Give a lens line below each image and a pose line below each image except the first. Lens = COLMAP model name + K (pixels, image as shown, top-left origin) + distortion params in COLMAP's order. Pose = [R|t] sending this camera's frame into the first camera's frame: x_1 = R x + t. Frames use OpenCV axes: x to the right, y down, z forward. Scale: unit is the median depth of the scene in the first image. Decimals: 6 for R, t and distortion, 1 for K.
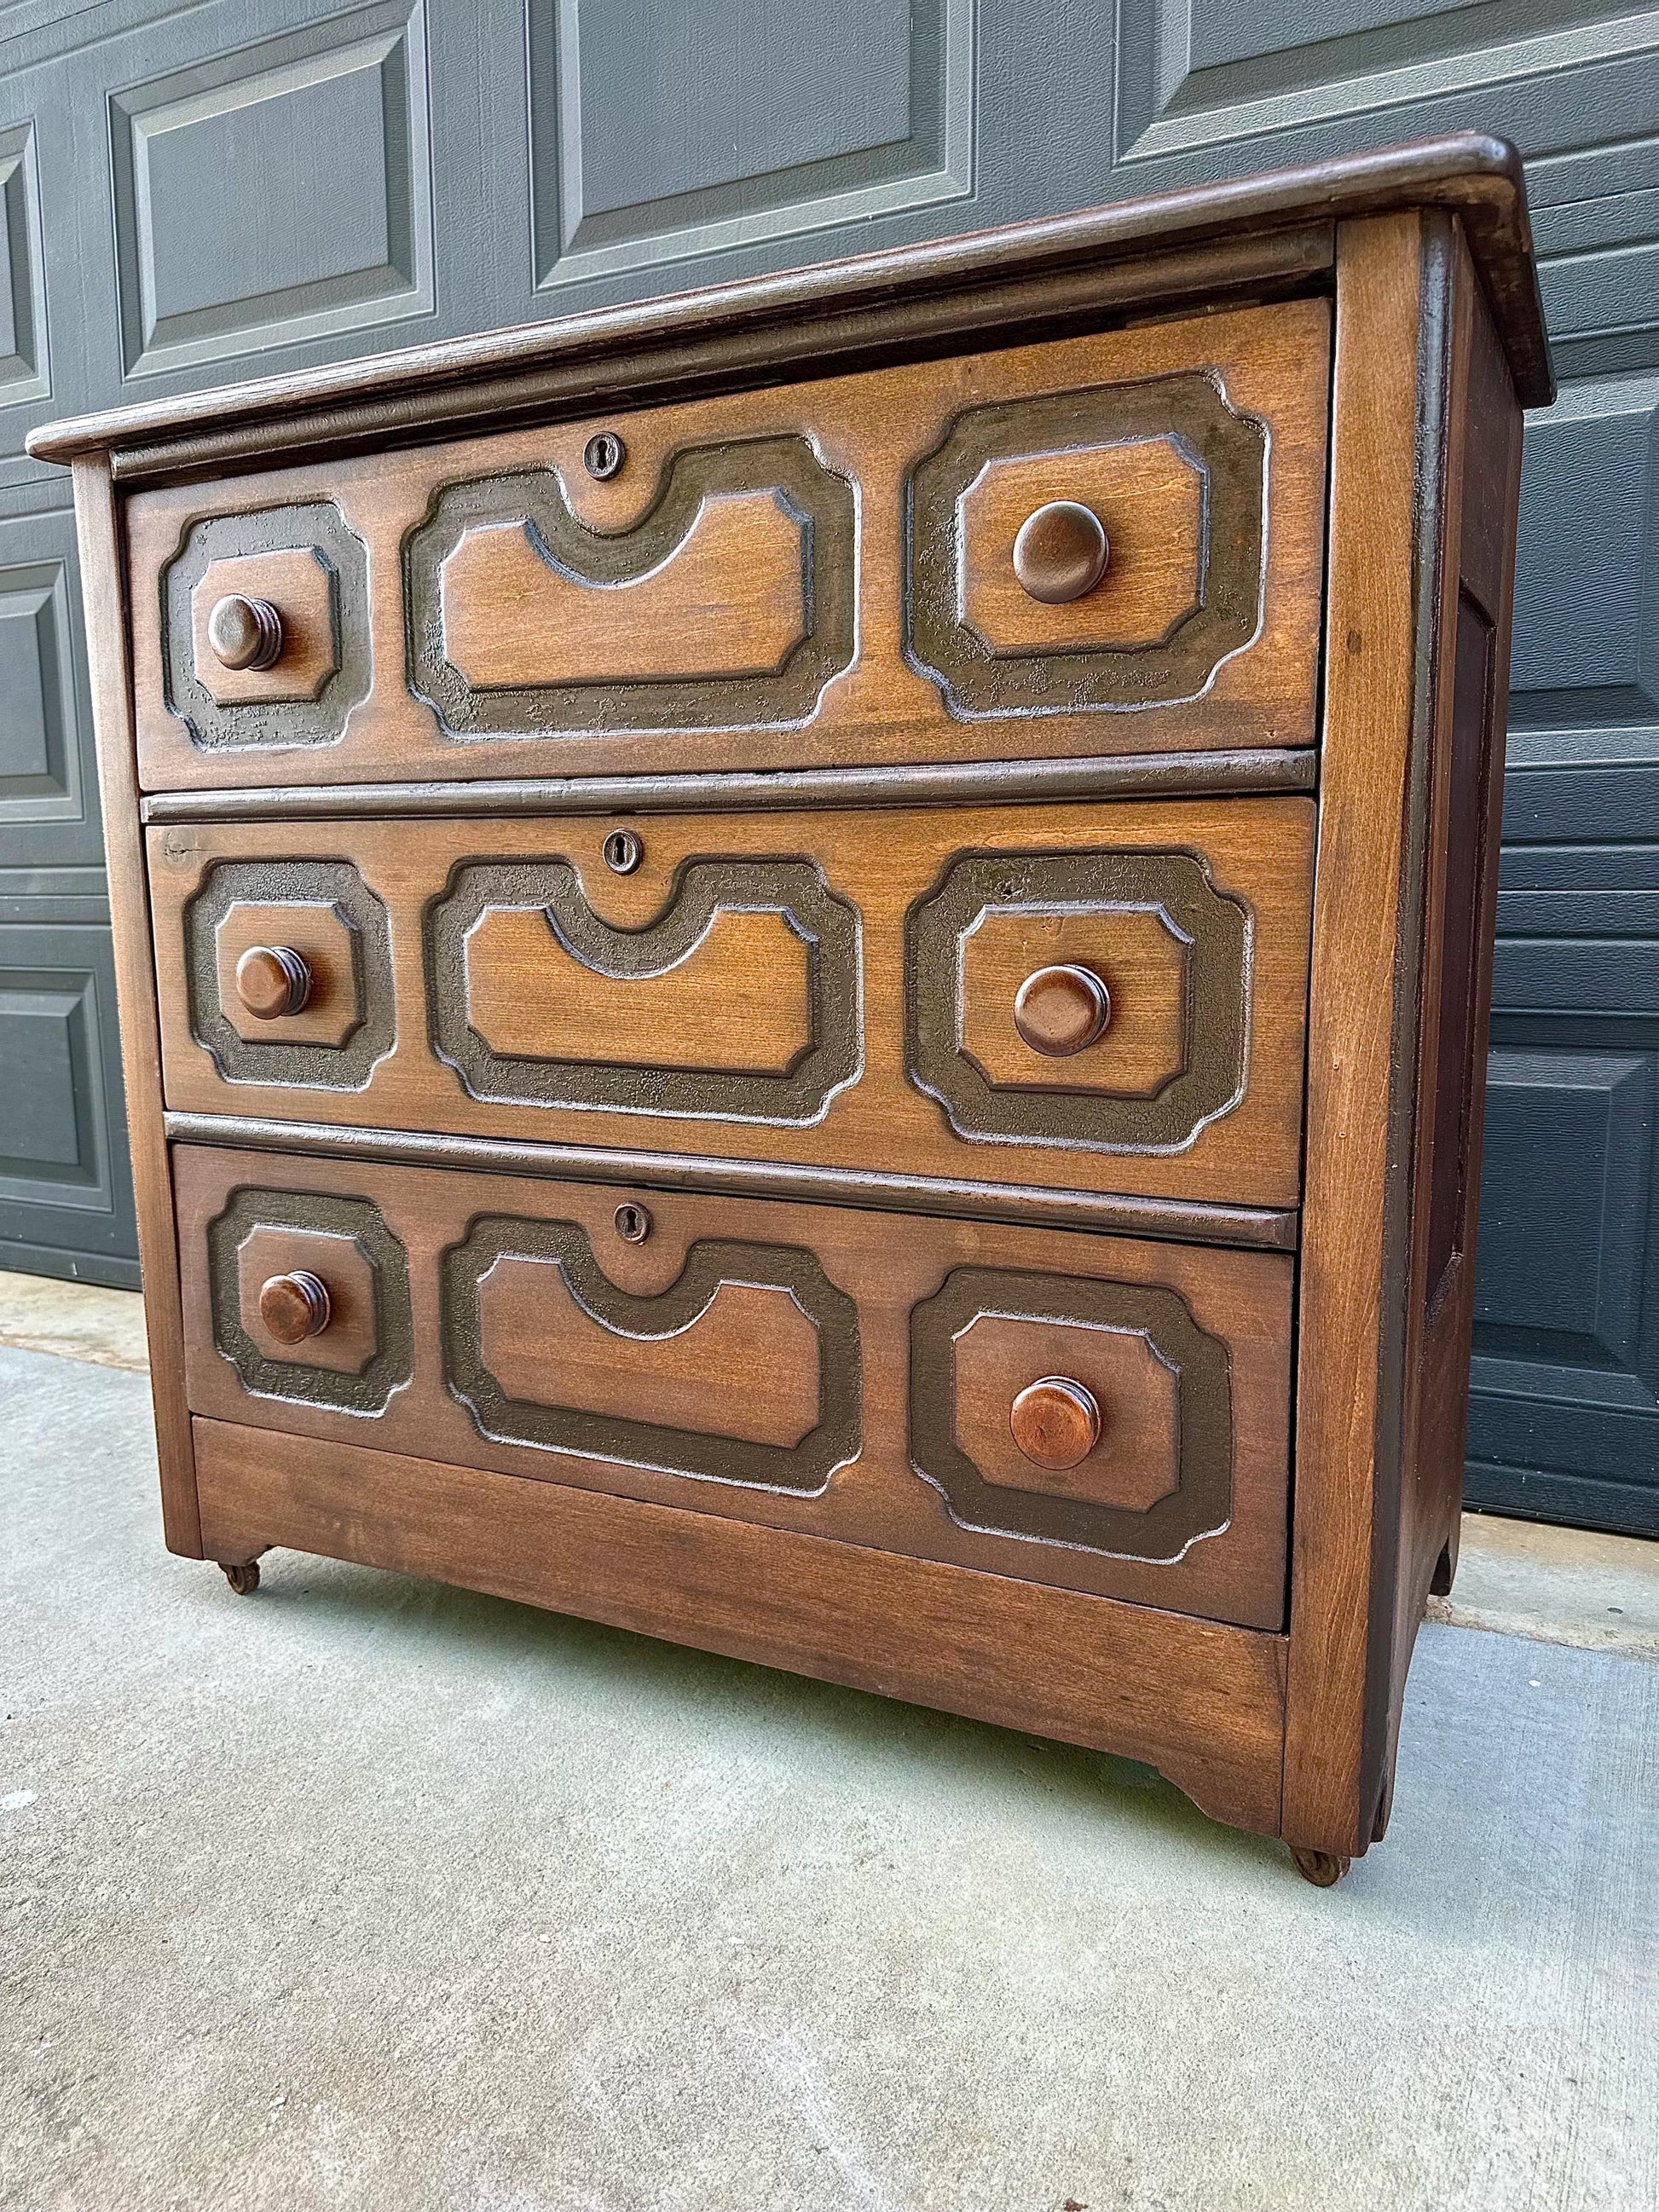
lens RADIAL K [[1568.5, 0, 829.5], [0, 1568.5, 1106.0], [0, 0, 1]] dist [0.142459, -0.250445]
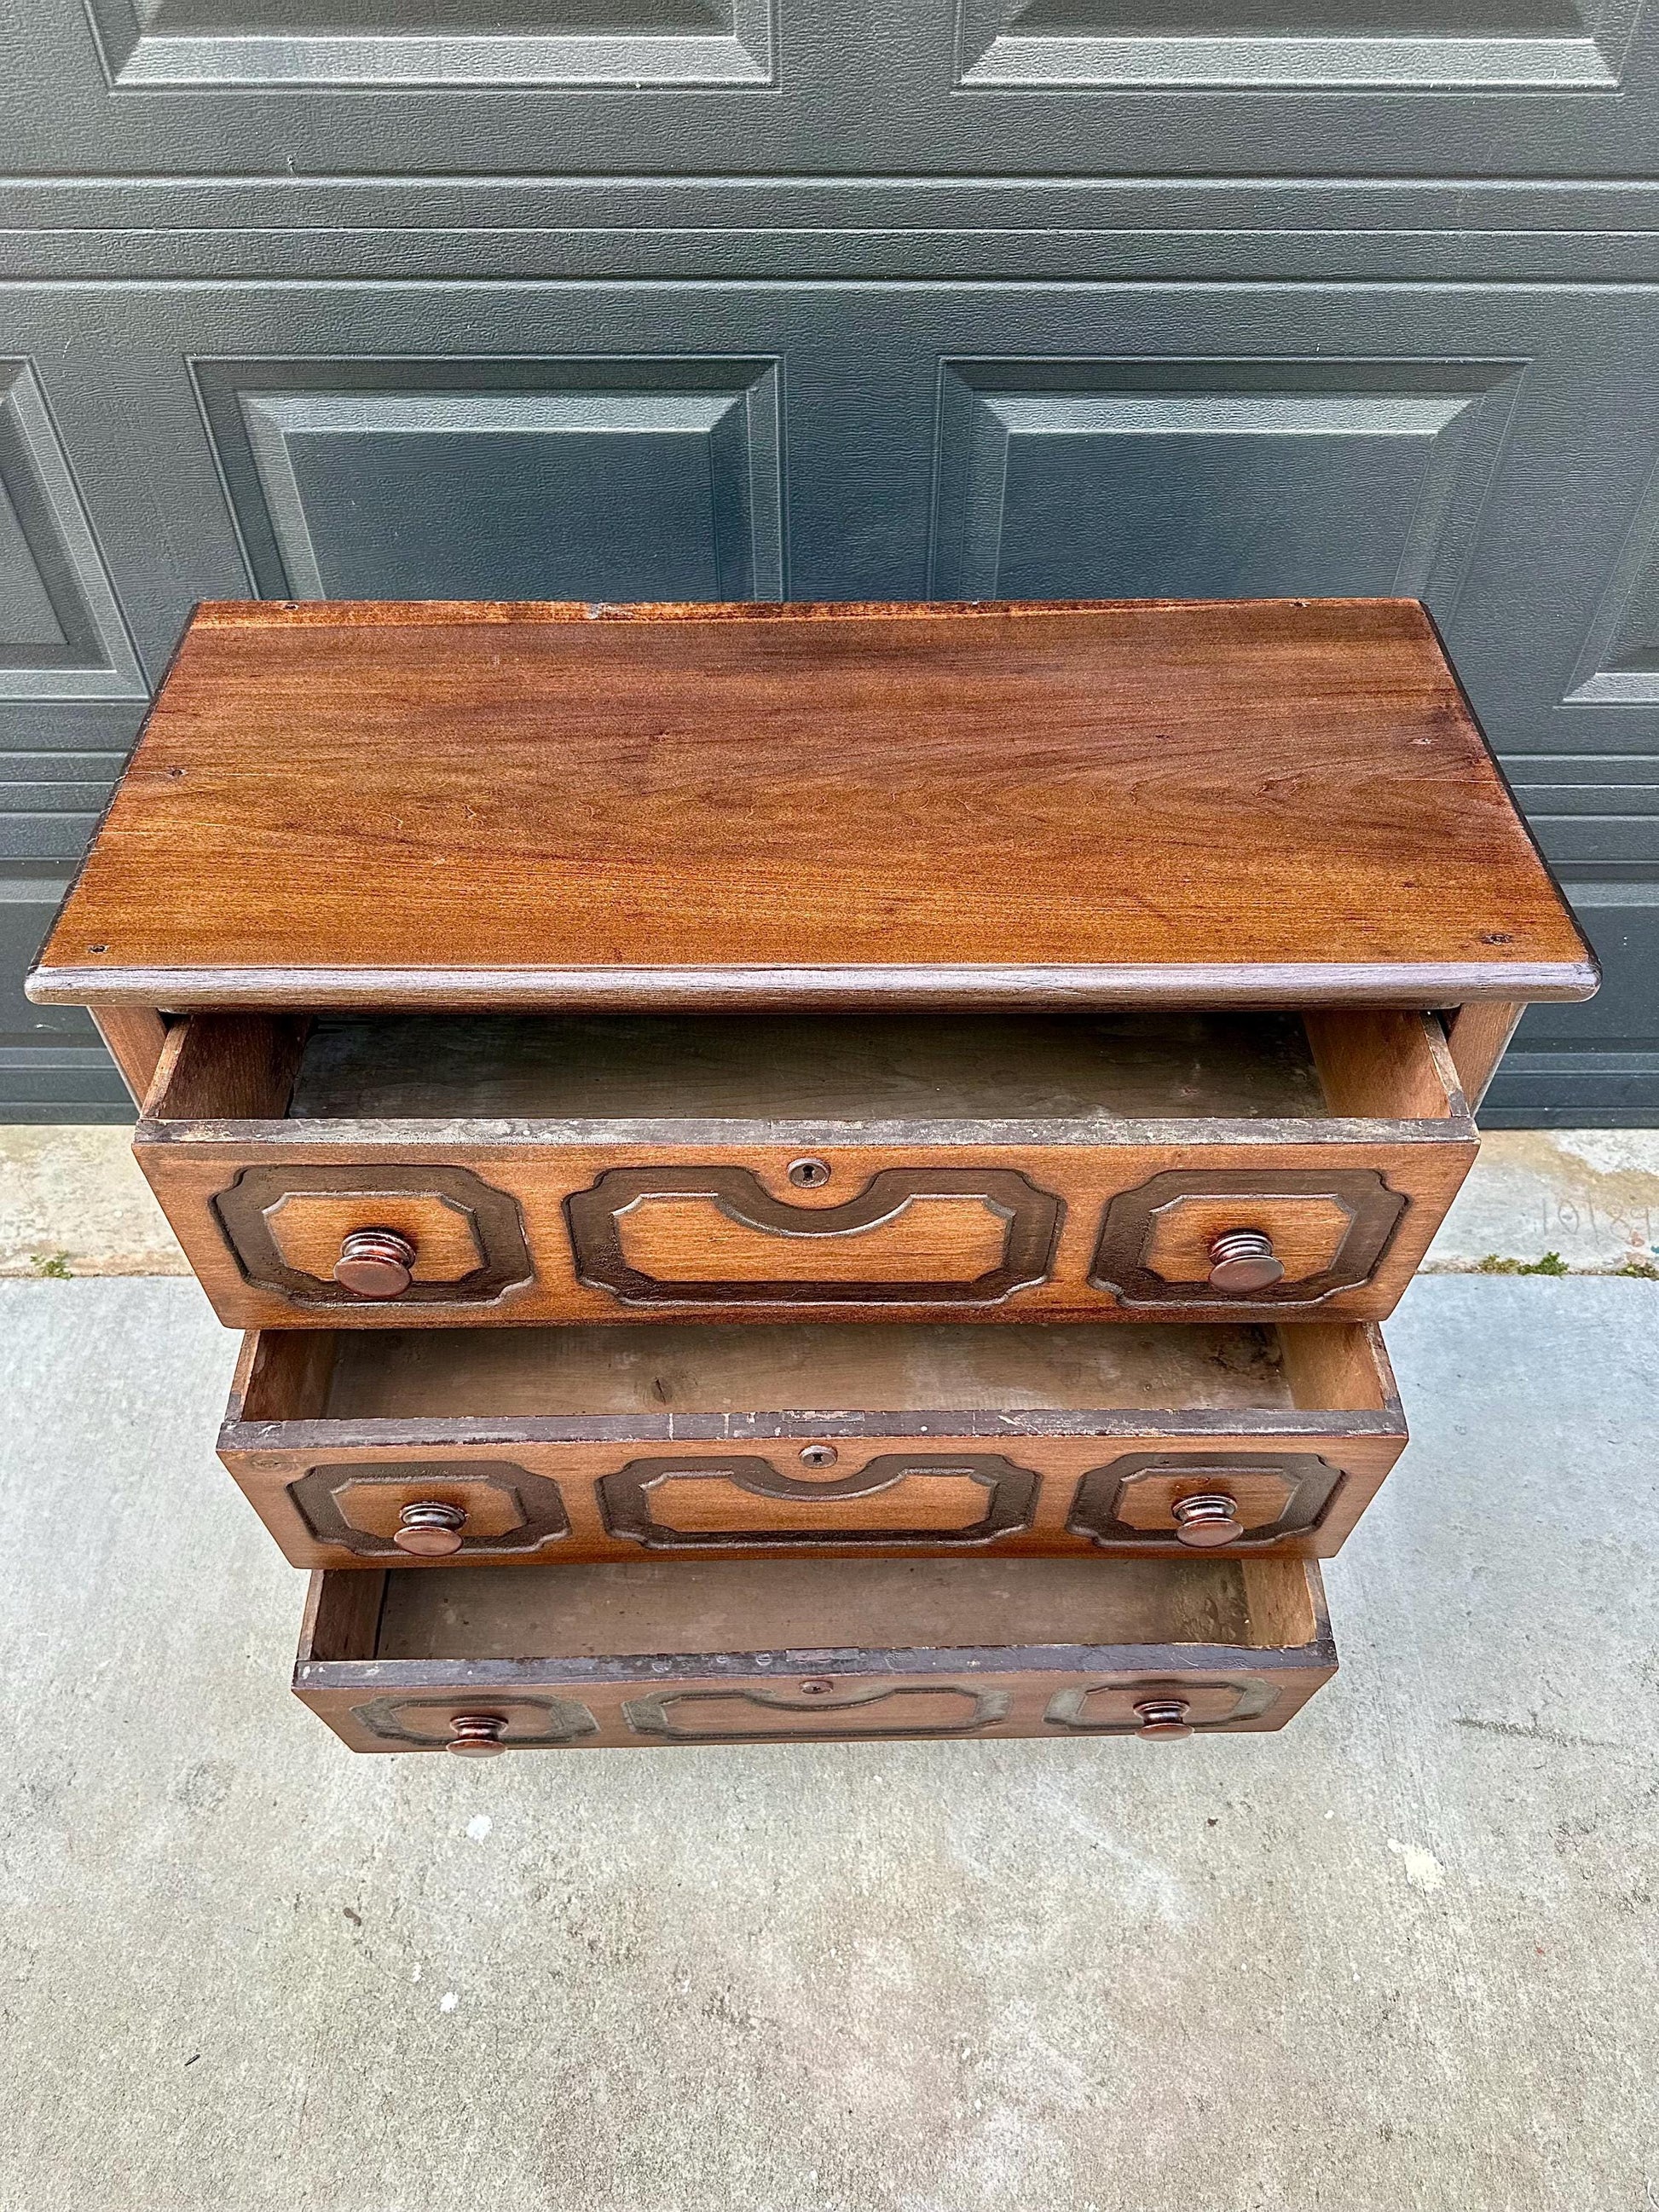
lens RADIAL K [[1597.1, 0, 830.8], [0, 1597.1, 1124.9], [0, 0, 1]] dist [-0.005418, -0.005950]
pose [[0.889736, -0.333694, 0.311479, -0.474736], [0.056133, 0.757157, 0.650816, -1.045518], [-0.453012, -0.561570, 0.692401, 0.187434]]
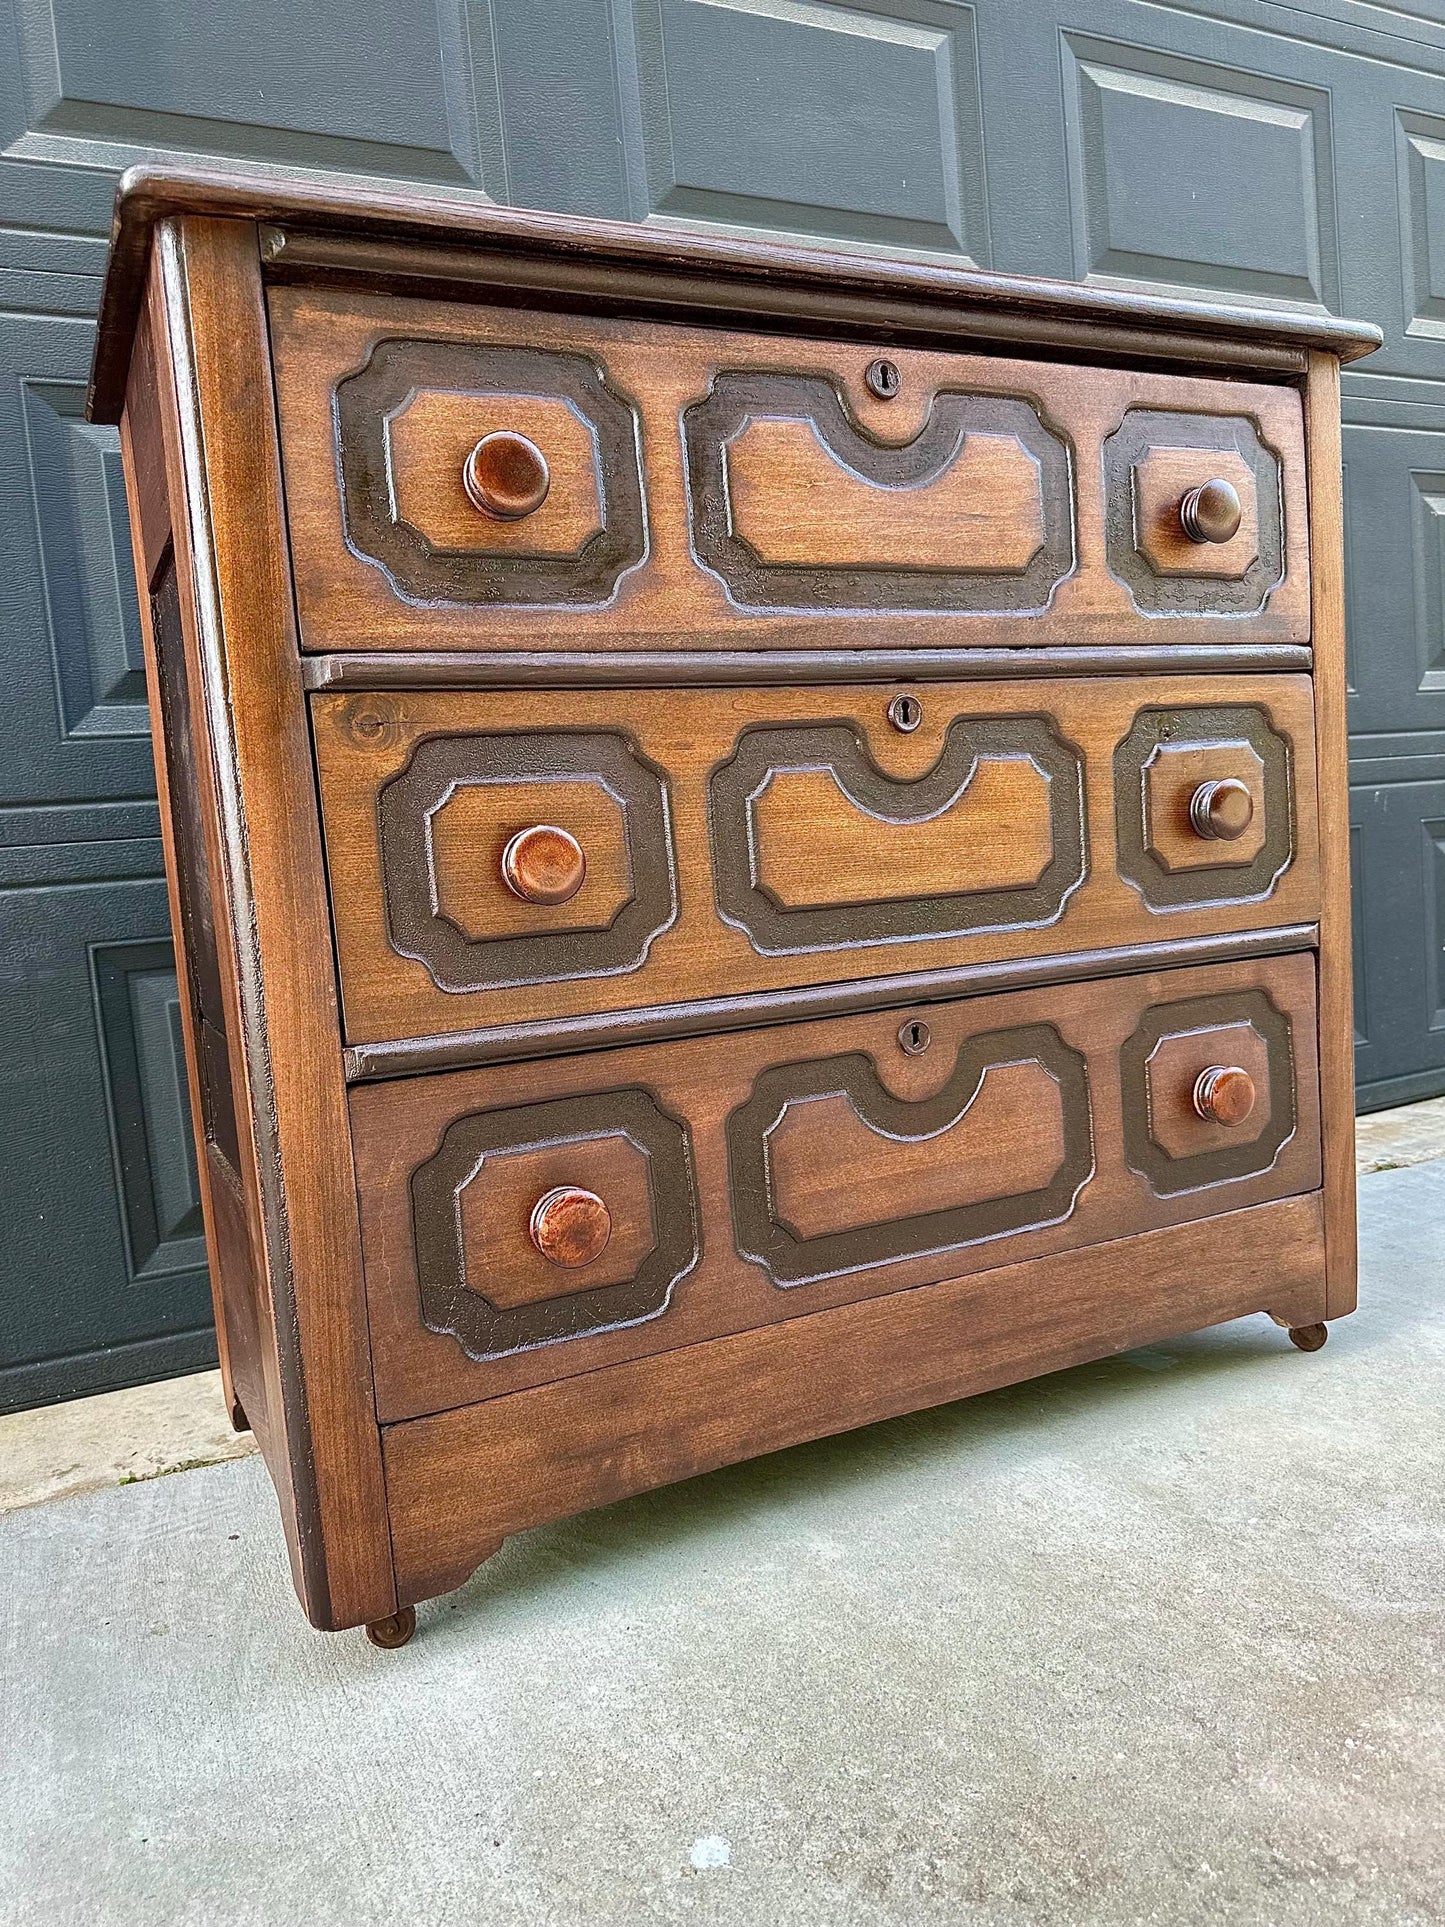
lens RADIAL K [[1366.3, 0, 722.5], [0, 1366.3, 963.5], [0, 0, 1]] dist [0.142459, -0.250445]
pose [[0.596600, -0.109228, 0.795071, -1.038409], [0.186082, 0.982523, -0.004650, -0.000052], [-0.780667, 0.150722, 0.606499, 0.515509]]
